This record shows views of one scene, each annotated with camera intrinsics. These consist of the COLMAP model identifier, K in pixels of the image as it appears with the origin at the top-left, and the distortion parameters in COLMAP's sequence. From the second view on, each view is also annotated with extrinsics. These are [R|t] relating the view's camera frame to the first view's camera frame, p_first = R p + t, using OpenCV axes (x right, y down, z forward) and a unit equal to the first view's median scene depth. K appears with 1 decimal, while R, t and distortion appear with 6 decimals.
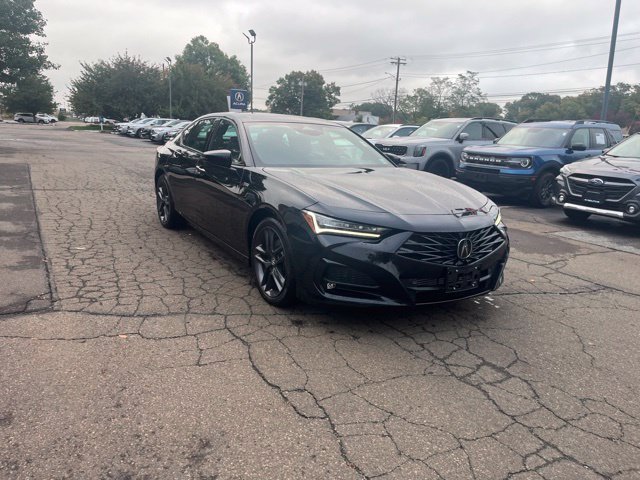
lens RADIAL K [[483.2, 0, 317.8], [0, 483.2, 231.6], [0, 0, 1]] dist [0.074941, -0.094000]
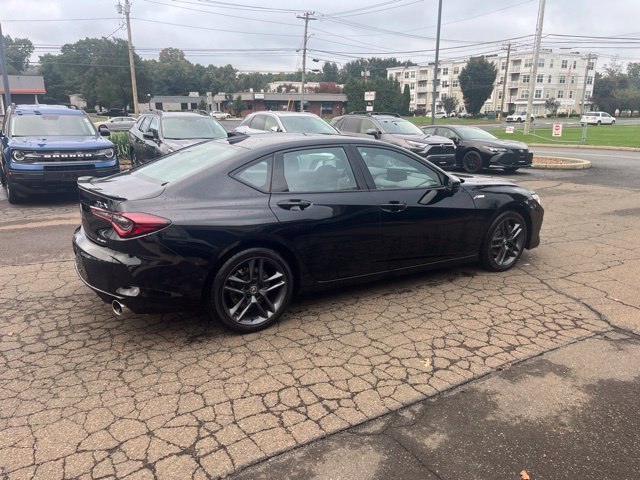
lens RADIAL K [[483.2, 0, 319.8], [0, 483.2, 236.8], [0, 0, 1]] dist [0.074941, -0.094000]
pose [[-0.005511, -0.295118, 0.955445, -0.748777], [0.201663, 0.935501, 0.290121, -0.244389], [-0.979440, 0.194277, 0.054359, 0.751641]]
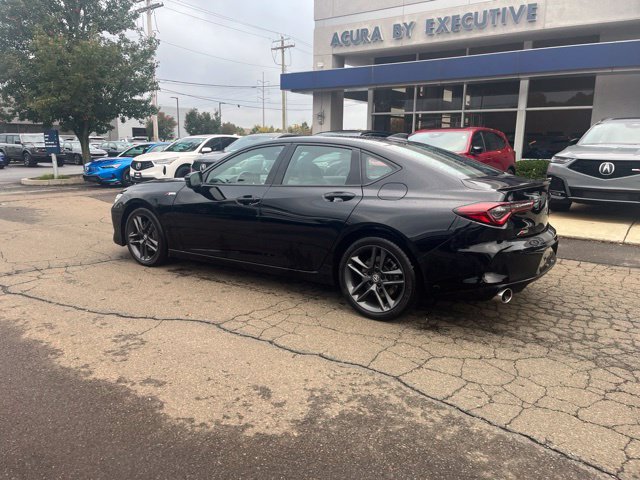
lens RADIAL K [[483.2, 0, 316.6], [0, 483.2, 238.9], [0, 0, 1]] dist [0.074941, -0.094000]
pose [[-0.920630, 0.016537, -0.390086, 0.223086], [-0.134442, 0.924577, 0.356488, -0.296374], [0.366559, 0.380637, -0.848970, 1.414200]]
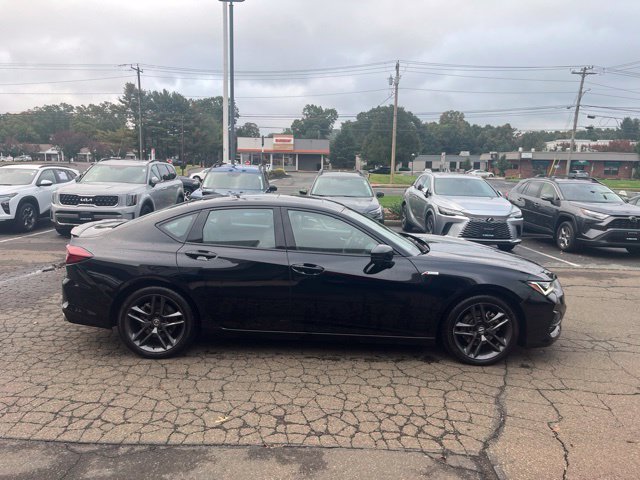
lens RADIAL K [[483.2, 0, 321.0], [0, 483.2, 234.6], [0, 0, 1]] dist [0.074941, -0.094000]
pose [[0.514197, -0.155392, 0.843478, -0.664679], [0.177790, 0.981400, 0.072418, -0.171255], [-0.839042, 0.112725, 0.532261, 0.343855]]
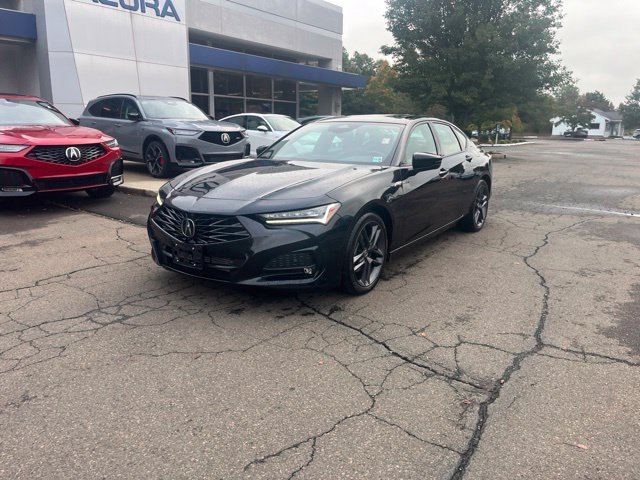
lens RADIAL K [[483.2, 0, 318.5], [0, 483.2, 237.0], [0, 0, 1]] dist [0.074941, -0.094000]
pose [[0.397252, 0.163661, -0.902999, 0.645672], [-0.185387, 0.977995, 0.095697, -0.047431], [0.898790, 0.129388, 0.418851, 0.373691]]
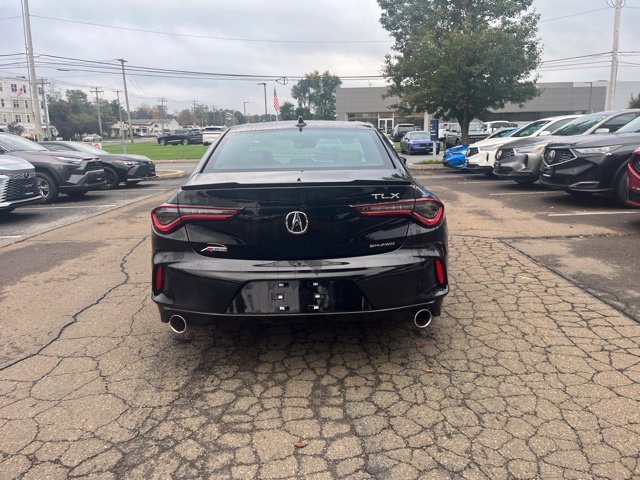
lens RADIAL K [[483.2, 0, 316.7], [0, 483.2, 233.4], [0, 0, 1]] dist [0.074941, -0.094000]
pose [[-0.850208, -0.135218, 0.508786, -0.424347], [0.091084, 0.914094, 0.395140, -0.301203], [-0.518508, 0.382293, -0.764854, 1.298738]]
